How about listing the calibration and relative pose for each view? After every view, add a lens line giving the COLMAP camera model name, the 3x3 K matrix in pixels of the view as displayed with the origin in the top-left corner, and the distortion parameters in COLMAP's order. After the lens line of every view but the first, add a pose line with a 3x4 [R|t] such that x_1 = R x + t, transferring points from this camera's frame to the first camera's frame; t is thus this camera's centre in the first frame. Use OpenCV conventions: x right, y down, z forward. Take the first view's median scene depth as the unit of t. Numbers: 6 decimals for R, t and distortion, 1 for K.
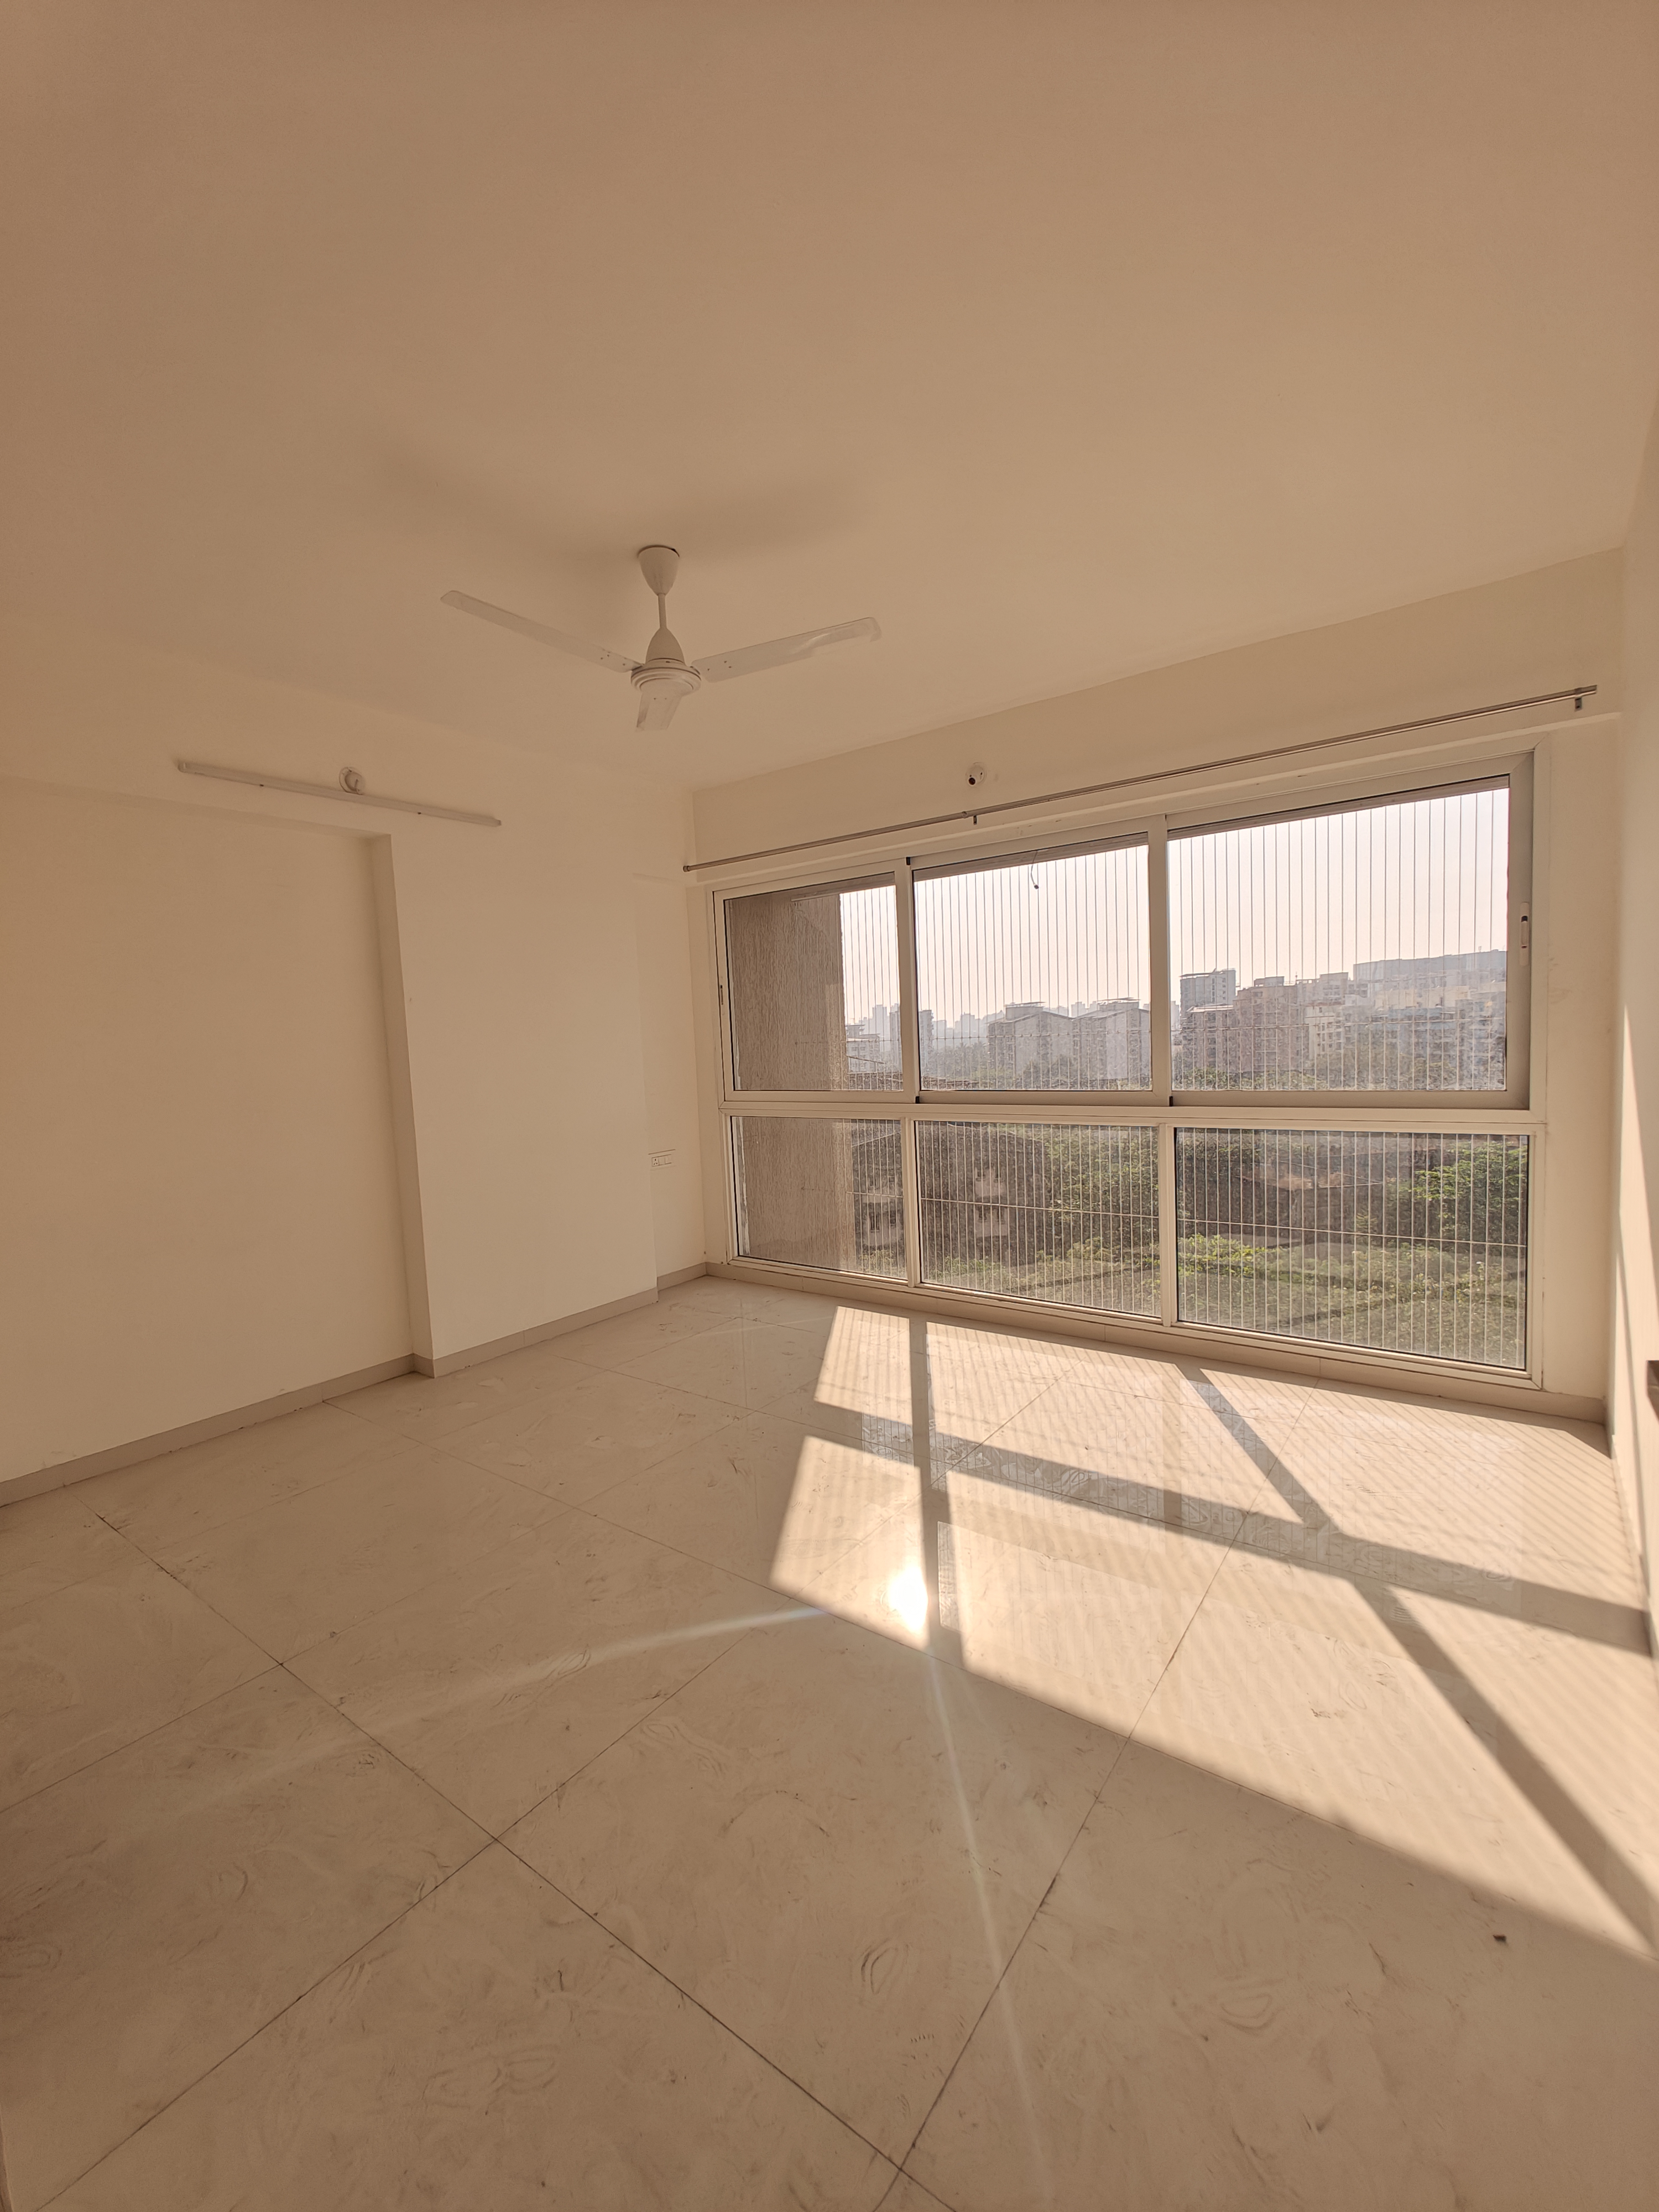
lens RADIAL K [[920.6, 0, 829.5], [0, 920.6, 1106.0], [0, 0, 1]] dist [-0.000026, -0.000315]
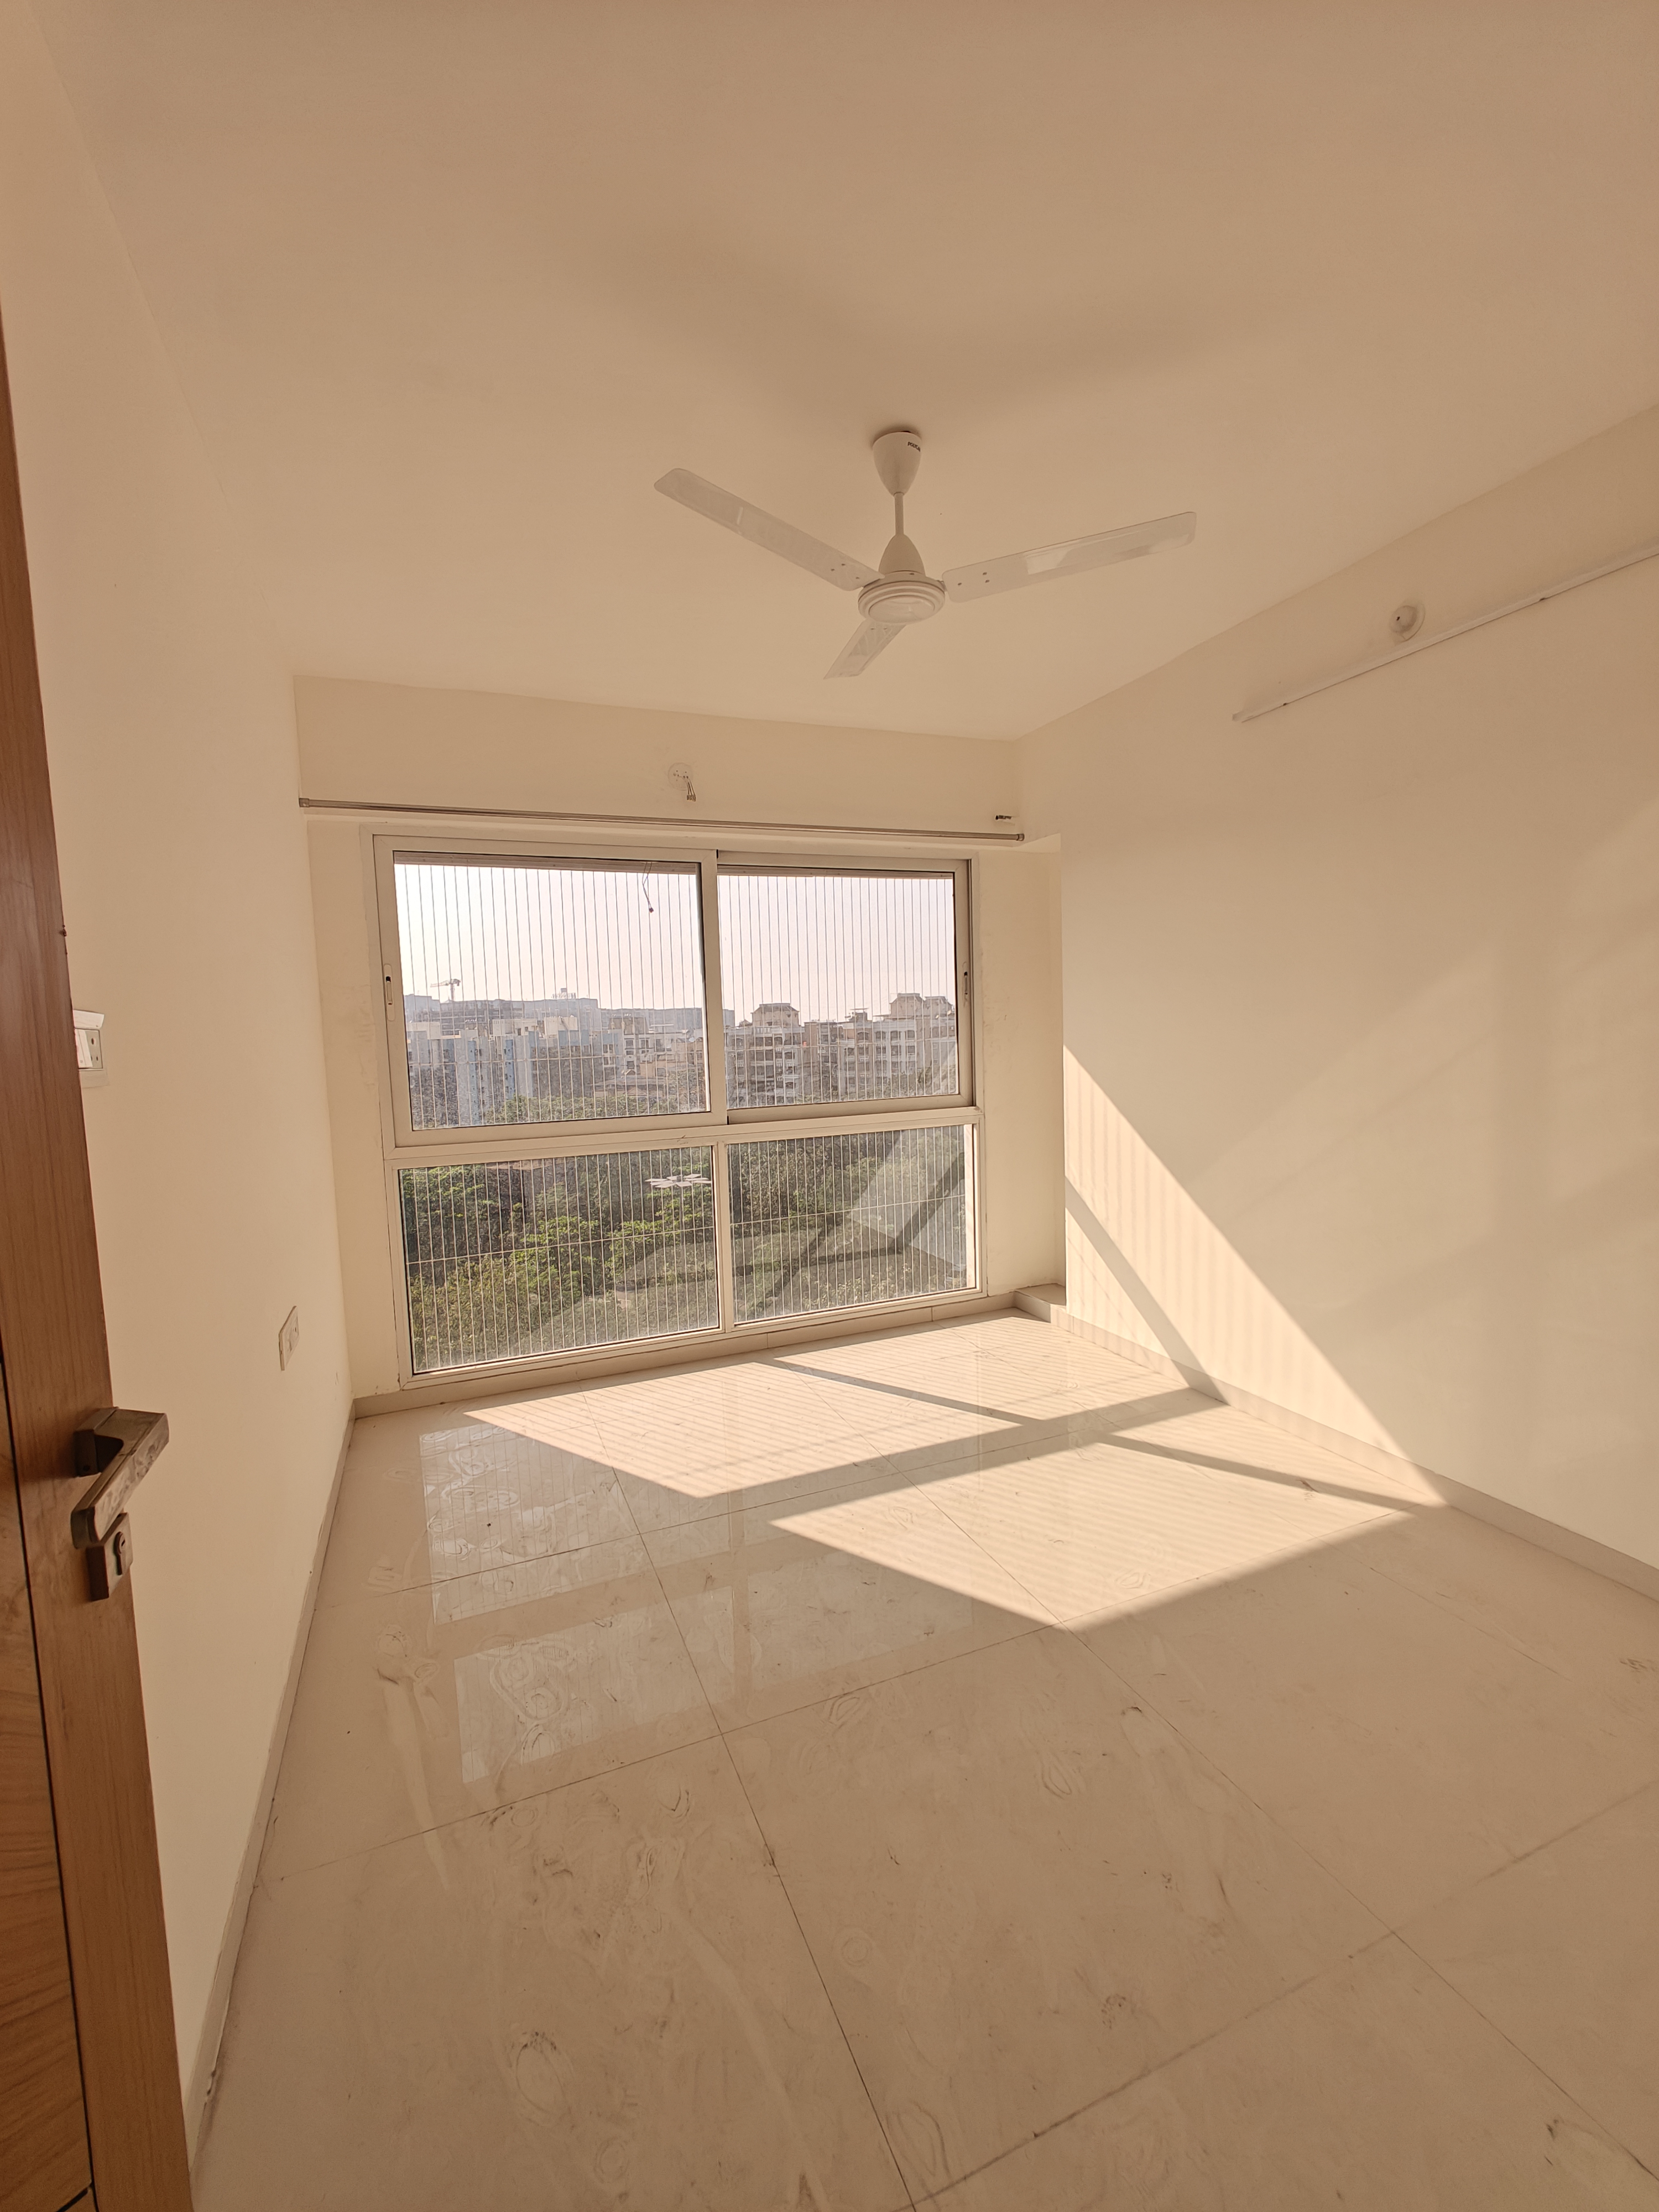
lens RADIAL K [[913.0, 0, 825.1], [0, 913.0, 1088.8], [0, 0, 1]] dist [-0.000004, 0.000113]
pose [[0.528108, -0.023463, 0.848853, -0.547358], [0.078455, 0.996691, -0.021261, -0.007647], [-0.845545, 0.077825, 0.528202, 0.402199]]
